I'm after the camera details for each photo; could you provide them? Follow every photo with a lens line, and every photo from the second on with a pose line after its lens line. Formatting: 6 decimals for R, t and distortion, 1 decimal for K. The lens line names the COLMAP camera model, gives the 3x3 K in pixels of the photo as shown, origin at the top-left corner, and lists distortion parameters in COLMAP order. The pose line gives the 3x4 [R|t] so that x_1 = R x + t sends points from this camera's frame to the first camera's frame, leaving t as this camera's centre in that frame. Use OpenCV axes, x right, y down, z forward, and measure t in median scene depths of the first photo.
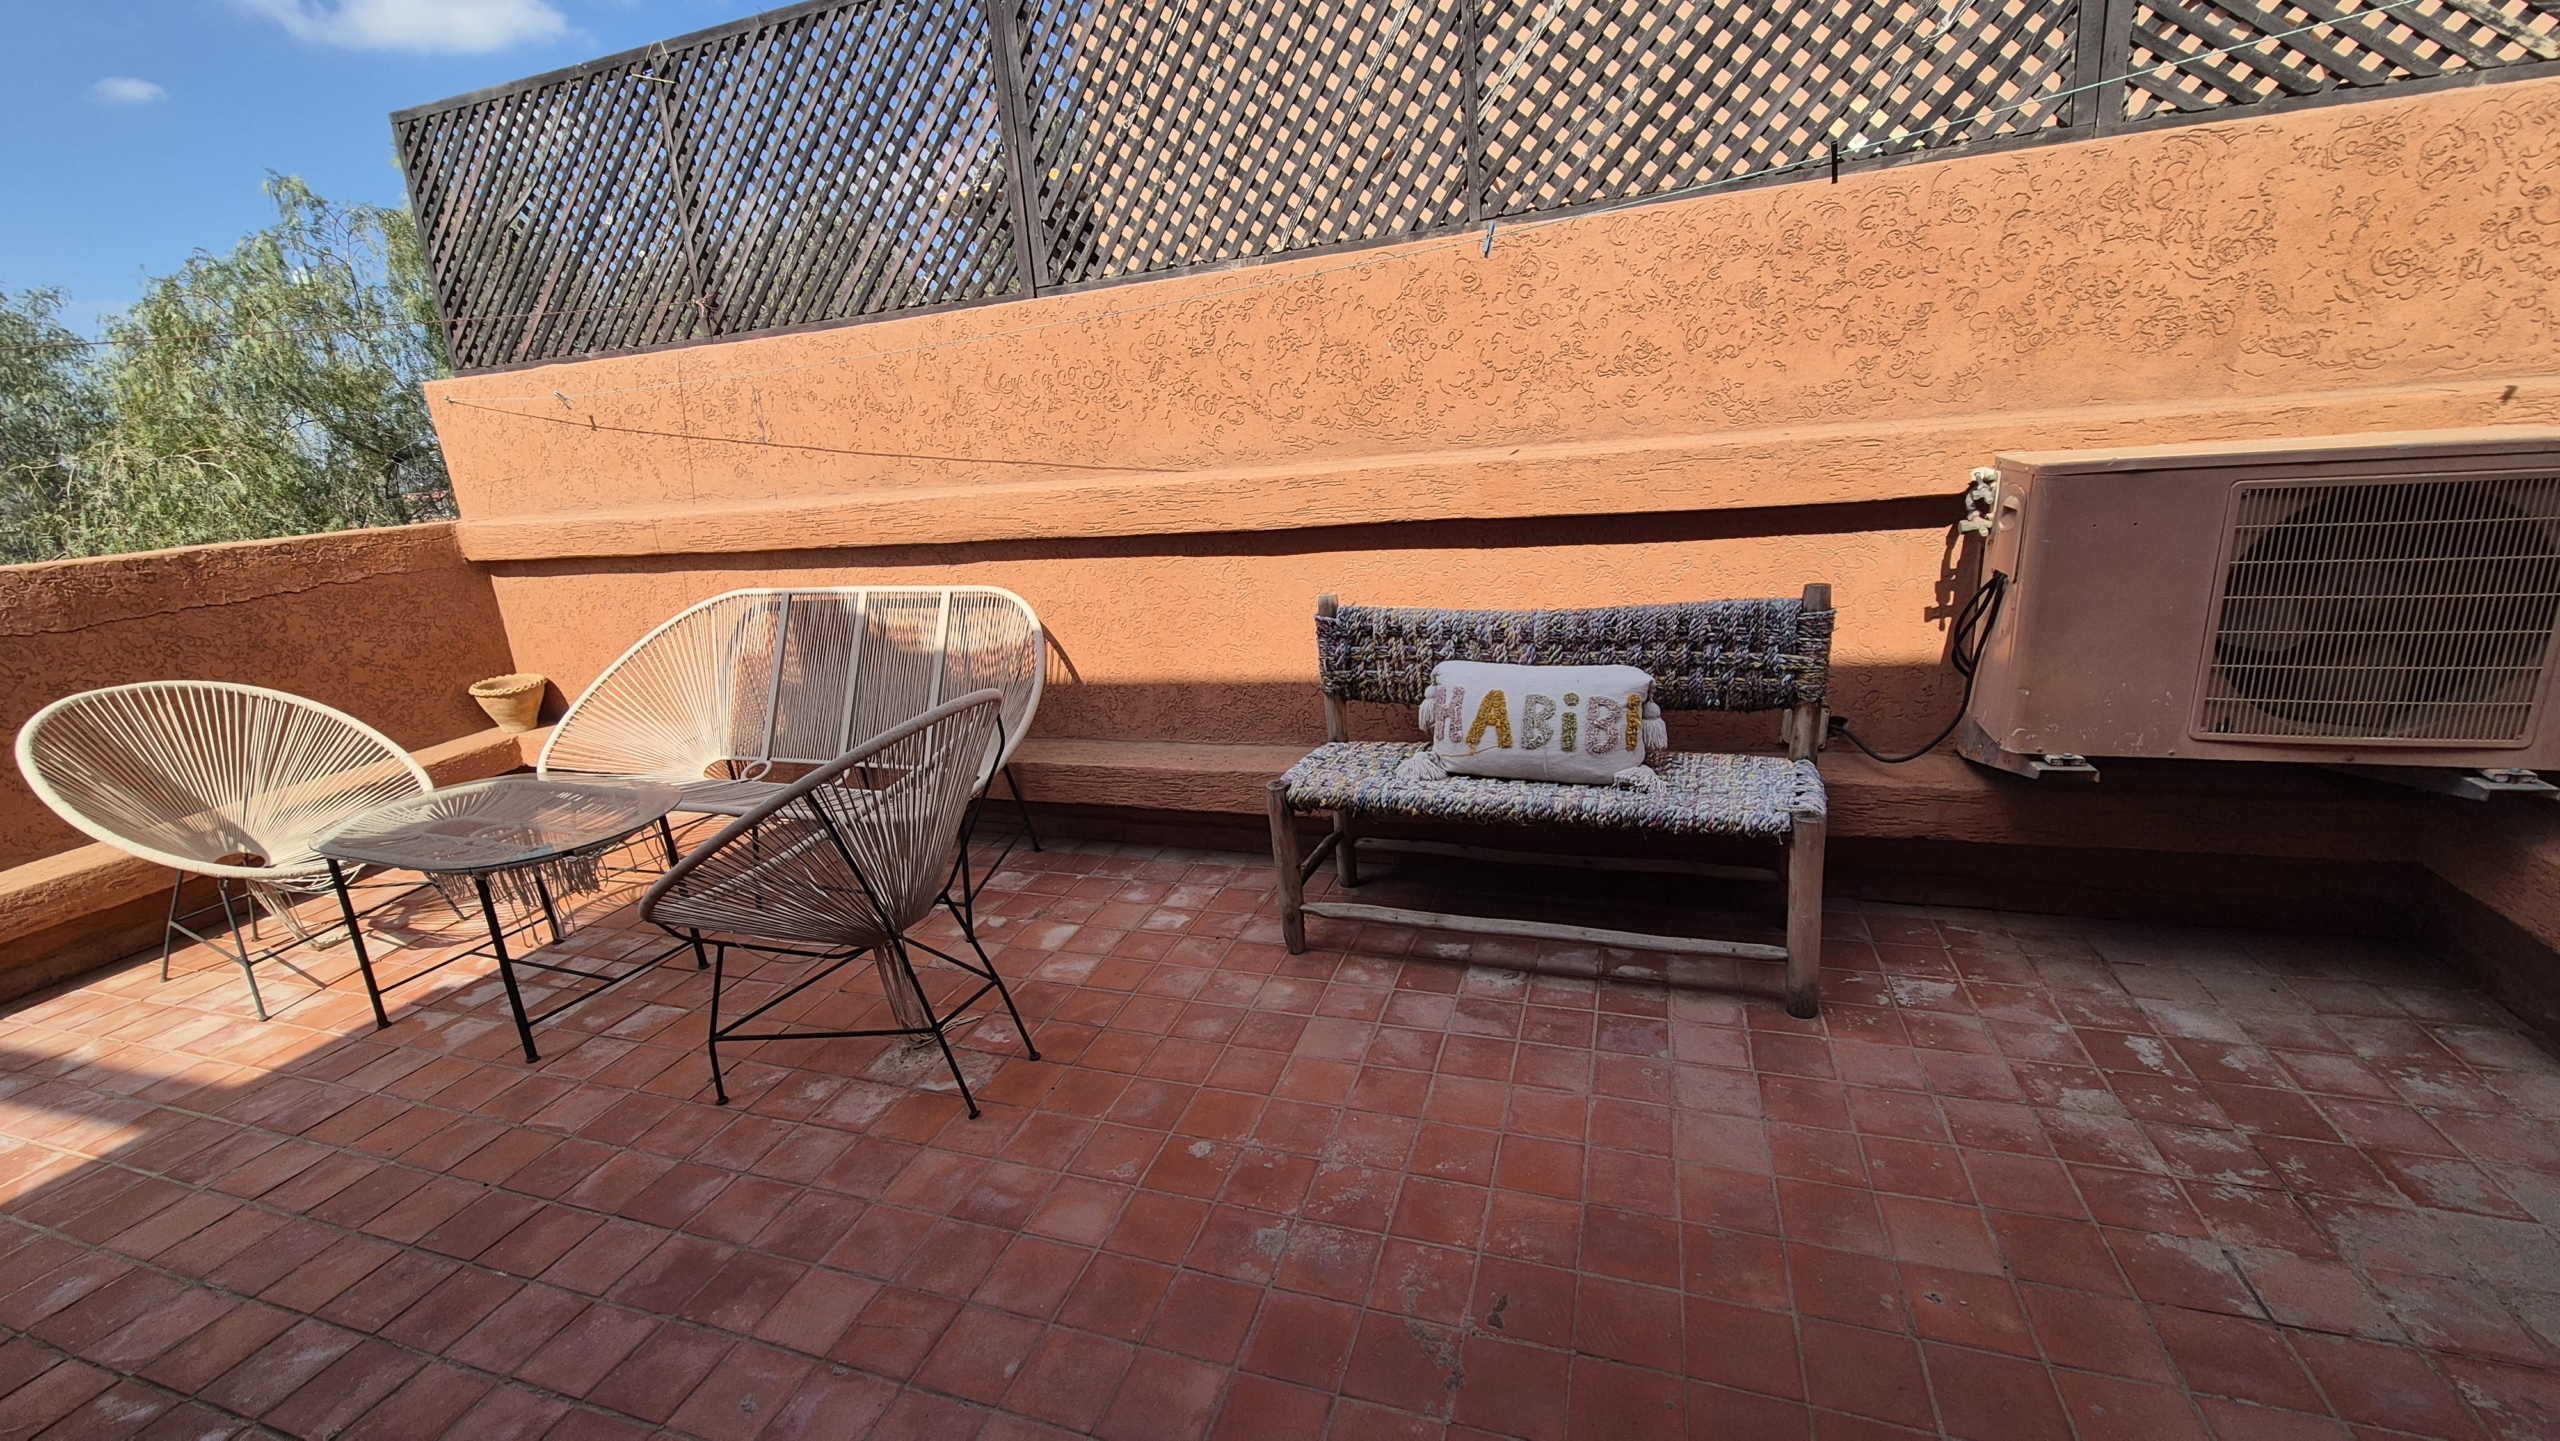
lens RADIAL K [[1039.7, 0, 1273.0], [0, 1039.7, 720.5], [0, 0, 1]] dist [0.000005, 0.000105]
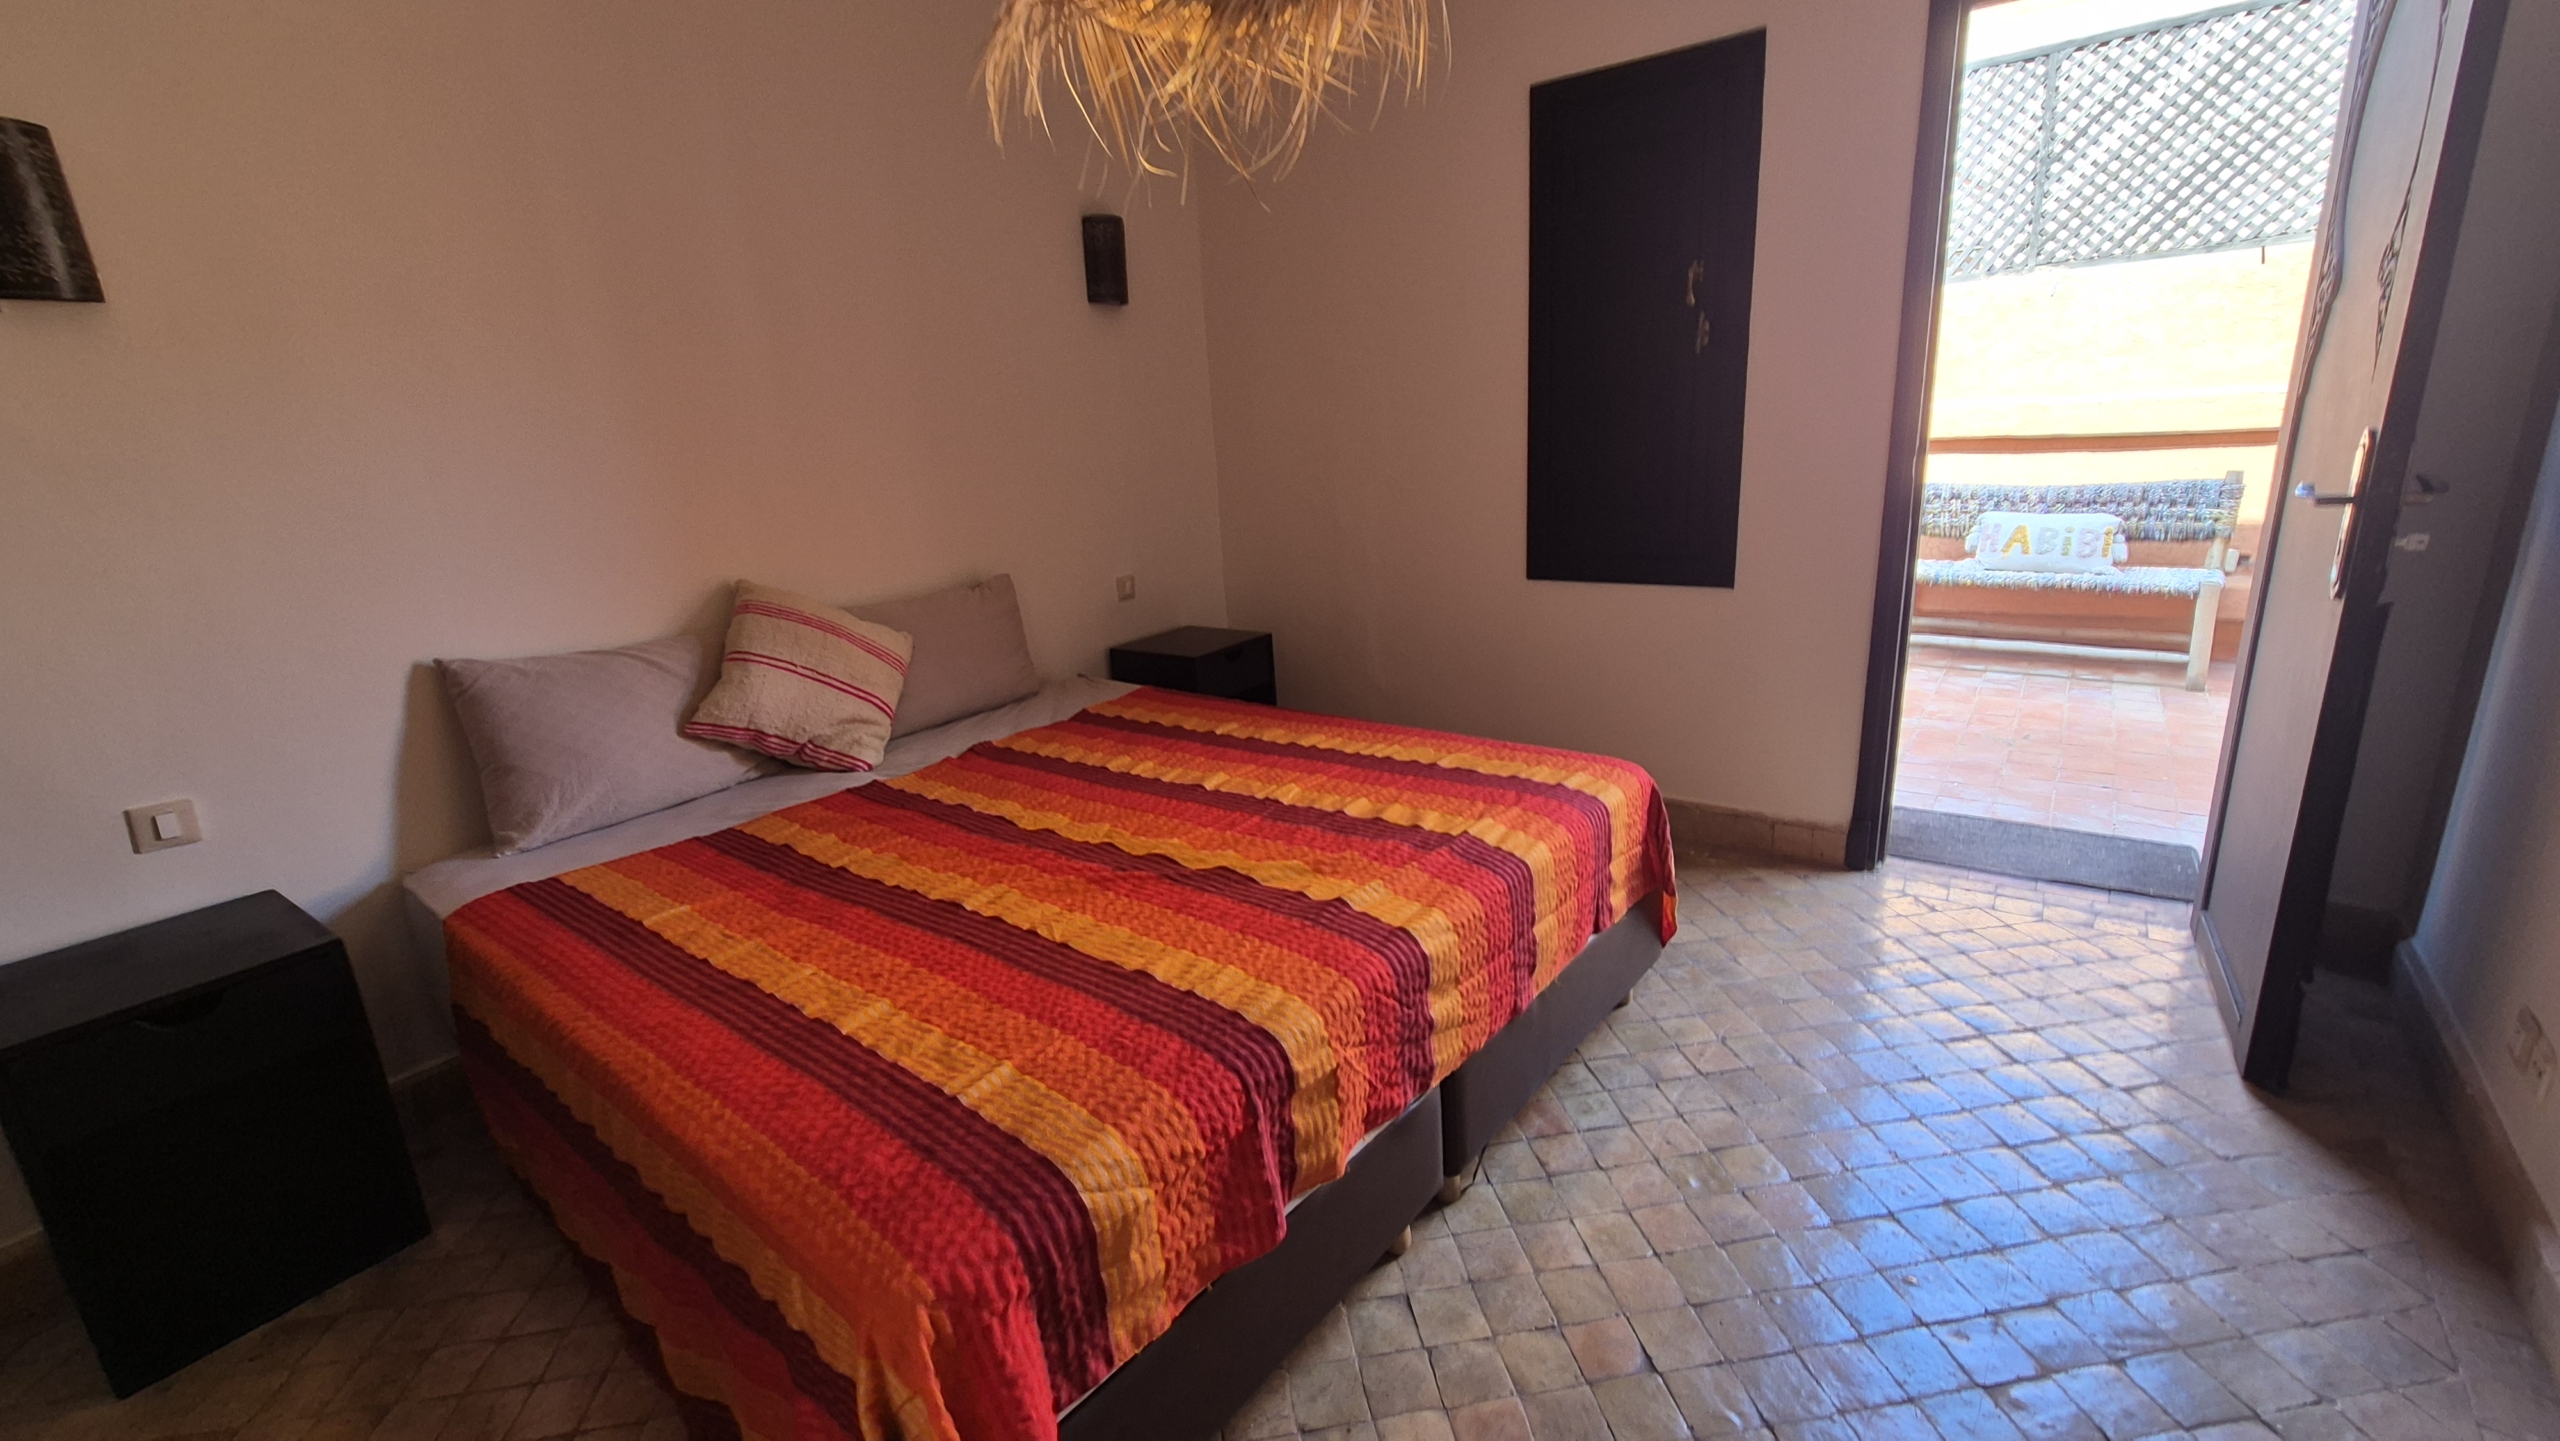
lens RADIAL K [[1039.7, 0, 1283.4], [0, 1039.7, 708.0], [0, 0, 1]] dist [0.000005, 0.000105]
pose [[0.949944, 0.104077, -0.294577, -0.443749], [-0.098674, 0.994566, 0.033187, 0.353046], [0.296430, -0.002459, 0.955051, -1.135641]]
